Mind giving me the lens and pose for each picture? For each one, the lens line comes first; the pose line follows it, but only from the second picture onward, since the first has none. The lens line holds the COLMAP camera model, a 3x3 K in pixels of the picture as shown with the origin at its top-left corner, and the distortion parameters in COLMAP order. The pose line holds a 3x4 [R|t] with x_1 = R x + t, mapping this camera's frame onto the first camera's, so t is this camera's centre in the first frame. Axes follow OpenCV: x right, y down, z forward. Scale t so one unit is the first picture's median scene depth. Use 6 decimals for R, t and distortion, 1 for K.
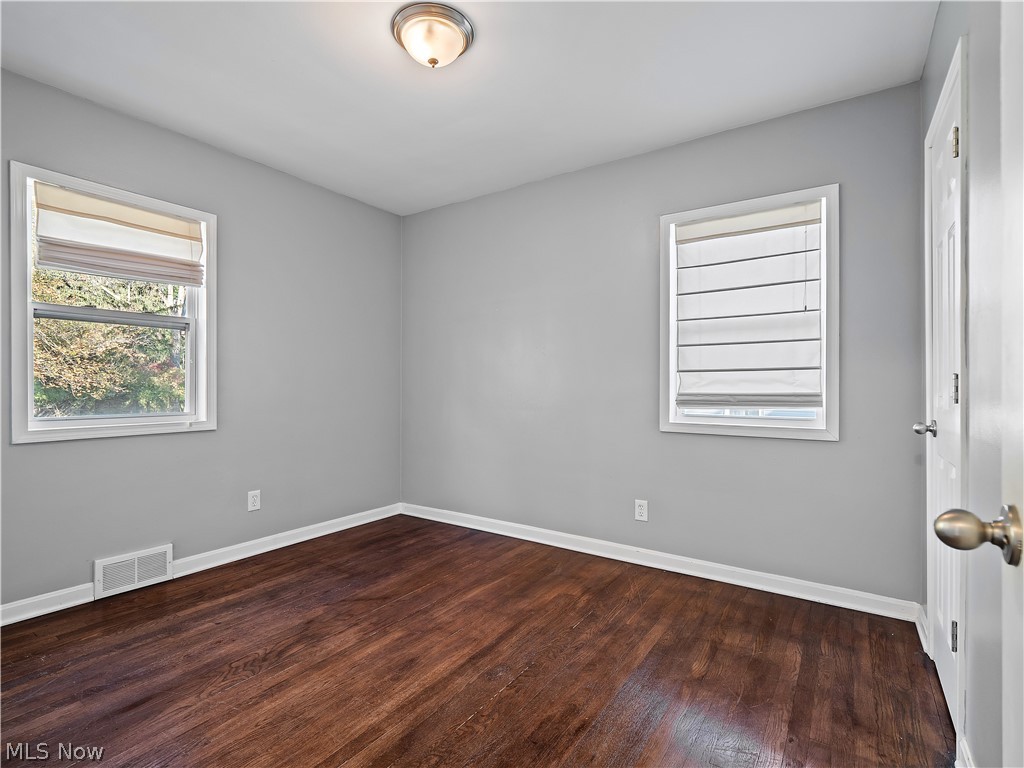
lens RADIAL K [[499.0, 0, 511.3], [0, 499.0, 386.8], [0, 0, 1]] dist [0.000078, -0.000470]
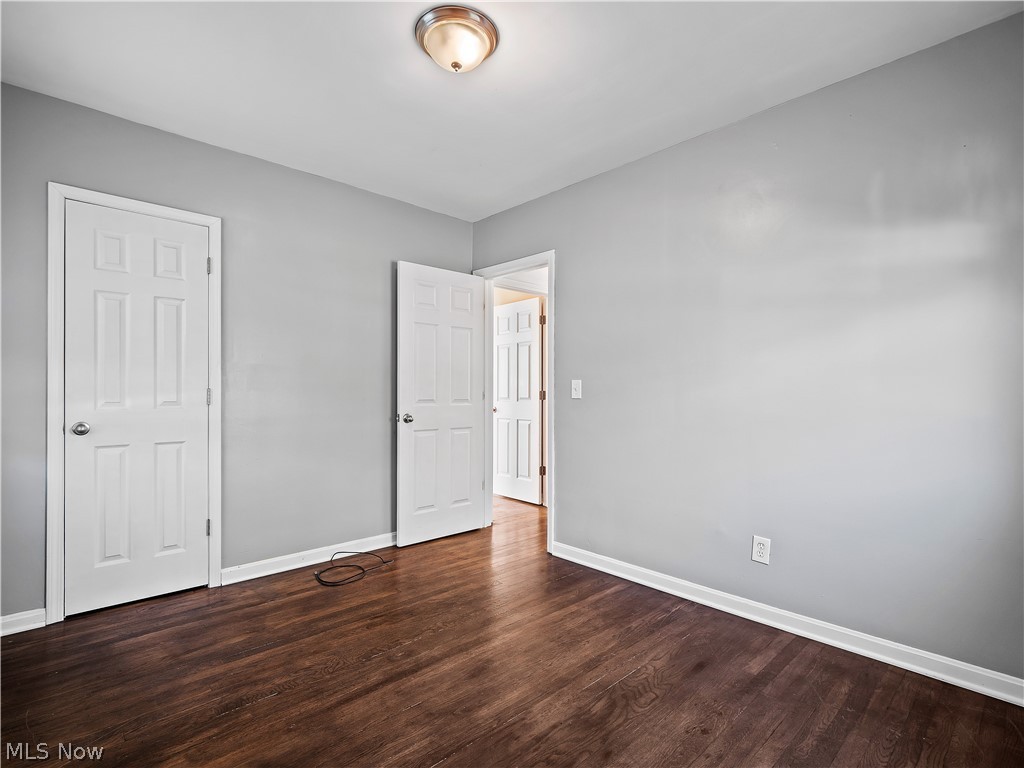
lens RADIAL K [[499.0, 0, 509.5], [0, 499.0, 388.6], [0, 0, 1]] dist [0.000078, -0.000470]
pose [[-0.973106, -0.006906, 0.230253, -0.475169], [-0.007981, 0.999961, -0.003735, -0.020920], [-0.230218, -0.005473, -0.973124, 1.874312]]
